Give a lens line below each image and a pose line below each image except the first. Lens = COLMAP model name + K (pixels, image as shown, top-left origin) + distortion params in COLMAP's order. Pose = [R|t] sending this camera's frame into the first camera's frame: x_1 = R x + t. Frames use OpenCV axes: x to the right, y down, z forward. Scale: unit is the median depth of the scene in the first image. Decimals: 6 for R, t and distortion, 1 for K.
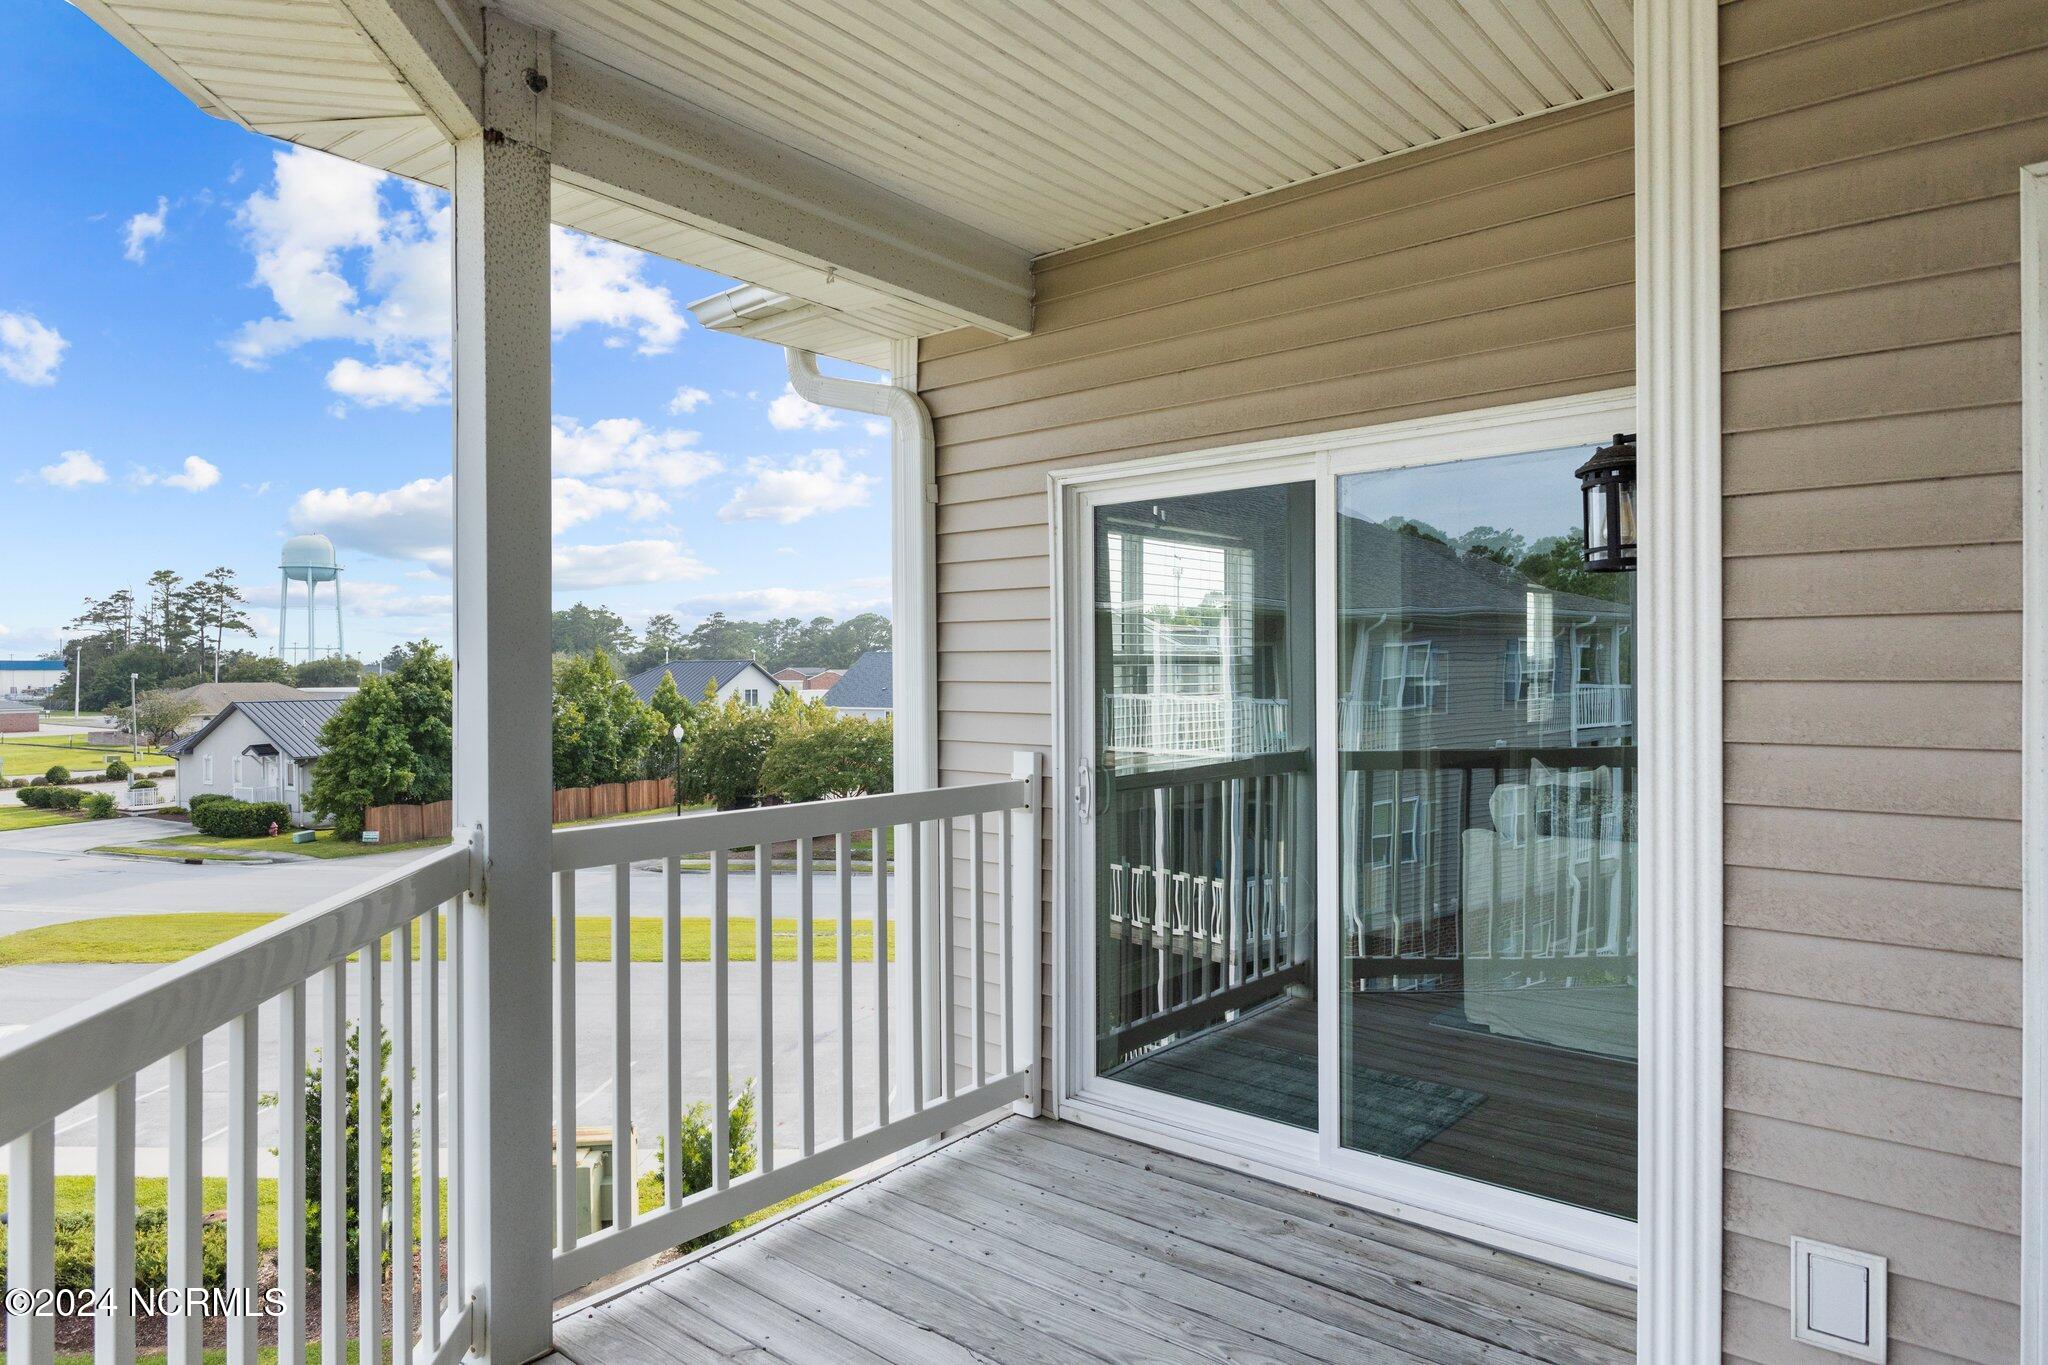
lens RADIAL K [[1219.6, 0, 1024.0], [0, 1219.6, 682.5], [0, 0, 1]] dist [-0.015732, -0.001947]
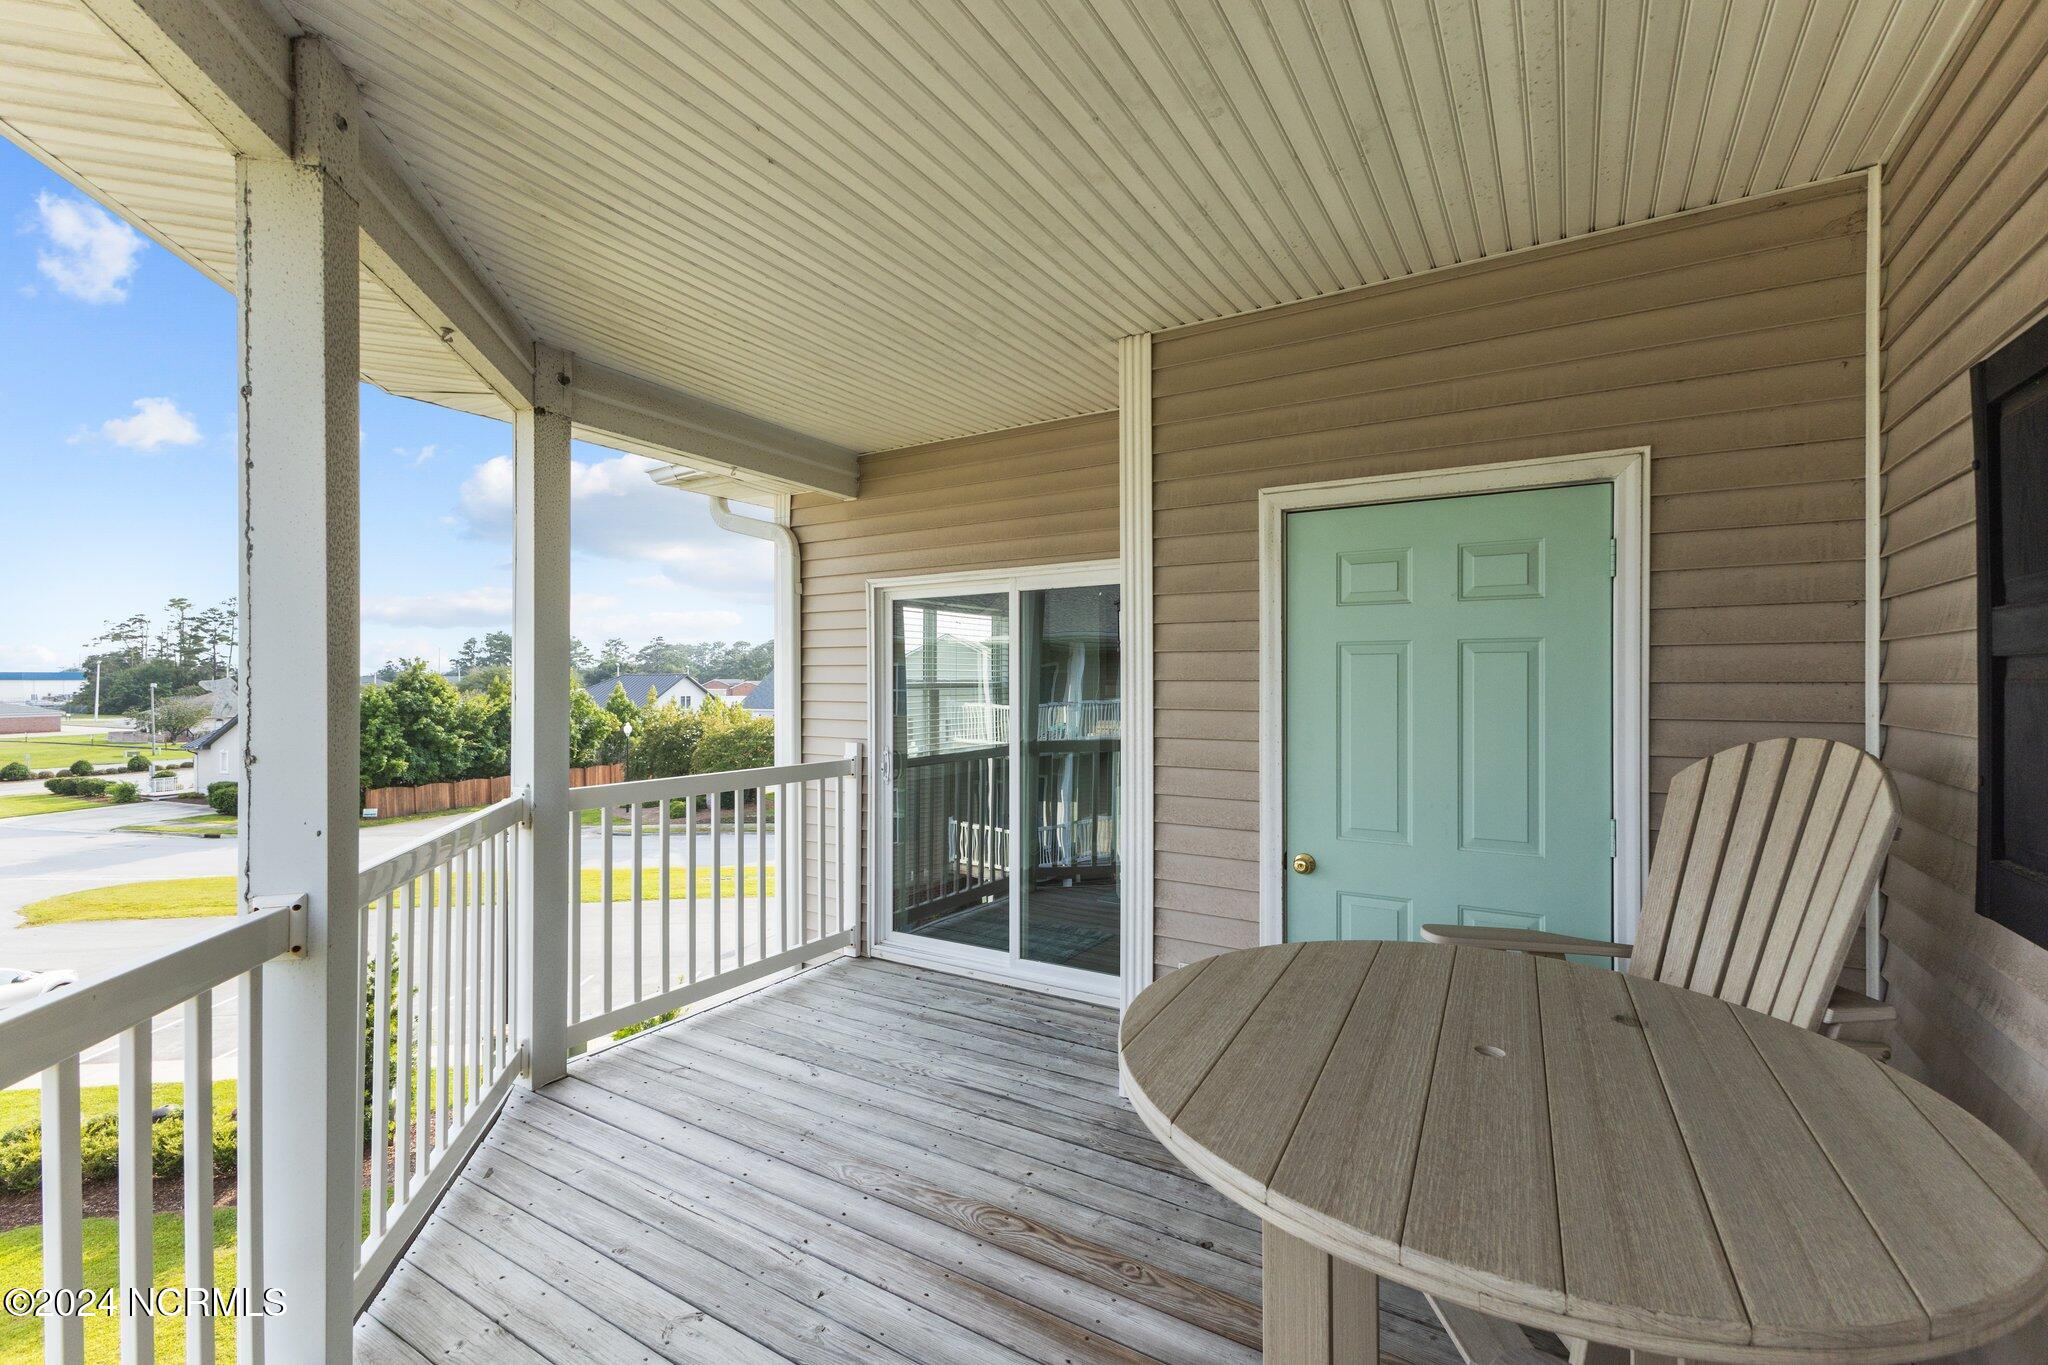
lens RADIAL K [[885.7, 0, 1025.8], [0, 885.7, 678.7], [0, 0, 1]] dist [-0.000686, 0.000508]
pose [[0.989253, 0.002986, 0.146186, 0.060592], [-0.001009, 0.999907, -0.013594, -0.016630], [-0.146213, 0.013300, 0.989164, -0.269099]]
